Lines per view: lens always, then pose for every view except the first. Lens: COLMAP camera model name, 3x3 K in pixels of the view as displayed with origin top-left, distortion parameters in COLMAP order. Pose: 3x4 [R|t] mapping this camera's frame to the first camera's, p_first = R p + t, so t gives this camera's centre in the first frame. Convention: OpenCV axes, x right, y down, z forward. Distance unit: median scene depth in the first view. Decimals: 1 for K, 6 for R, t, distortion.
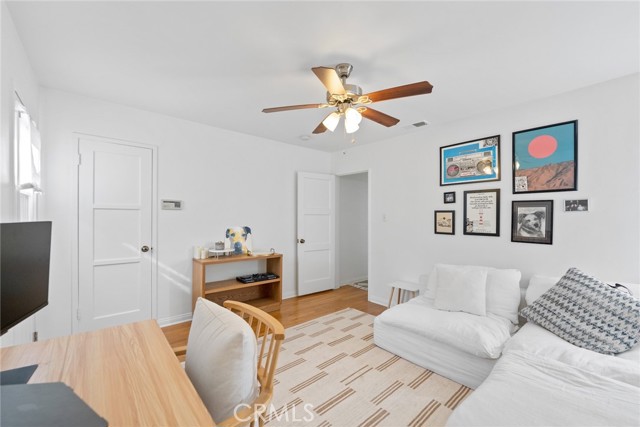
lens RADIAL K [[261.2, 0, 311.8], [0, 261.2, 214.9], [0, 0, 1]] dist [-0.001783, -0.000101]
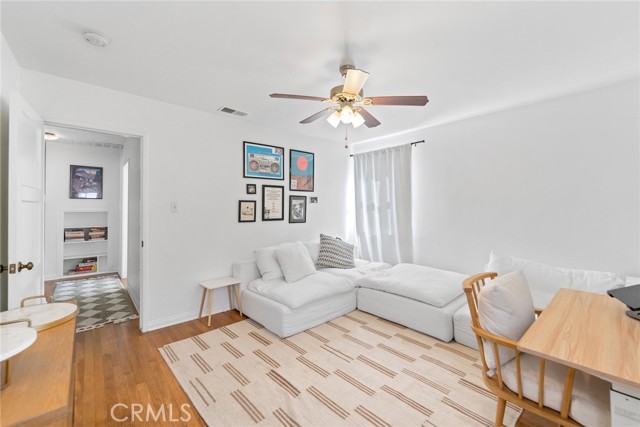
lens RADIAL K [[268.4, 0, 320.4], [0, 268.4, 200.4], [0, 0, 1]] dist [-0.001296, -0.000390]
pose [[-0.032580, 0.018797, 0.999292, -0.697782], [-0.008002, 0.999786, -0.019067, 0.002483], [-0.999437, -0.008618, -0.032423, 0.818151]]
